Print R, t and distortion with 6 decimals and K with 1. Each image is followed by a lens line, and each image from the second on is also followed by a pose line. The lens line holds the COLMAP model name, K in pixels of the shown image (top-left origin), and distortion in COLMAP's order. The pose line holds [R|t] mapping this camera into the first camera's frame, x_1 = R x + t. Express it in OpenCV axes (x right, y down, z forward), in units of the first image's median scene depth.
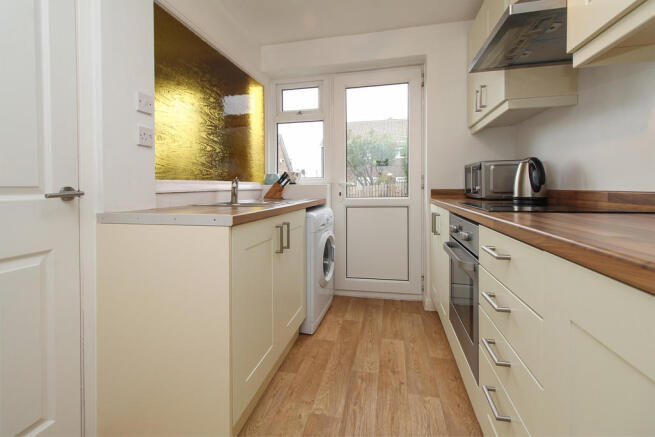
lens RADIAL K [[314.5, 0, 325.7], [0, 314.5, 187.2], [0, 0, 1]] dist [0.002121, 0.000284]
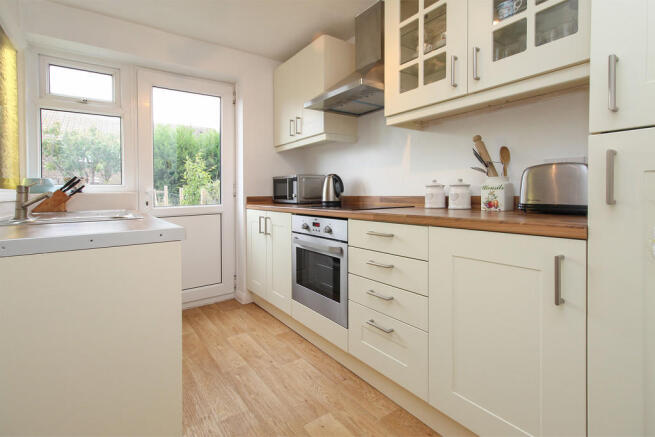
lens RADIAL K [[303.4, 0, 324.9], [0, 303.4, 194.1], [0, 0, 1]] dist [0.000434, -0.000038]
pose [[0.665791, -0.005097, 0.746121, -0.316184], [0.007803, 0.999970, -0.000132, -0.000420], [-0.746098, 0.005910, 0.665810, 0.061450]]
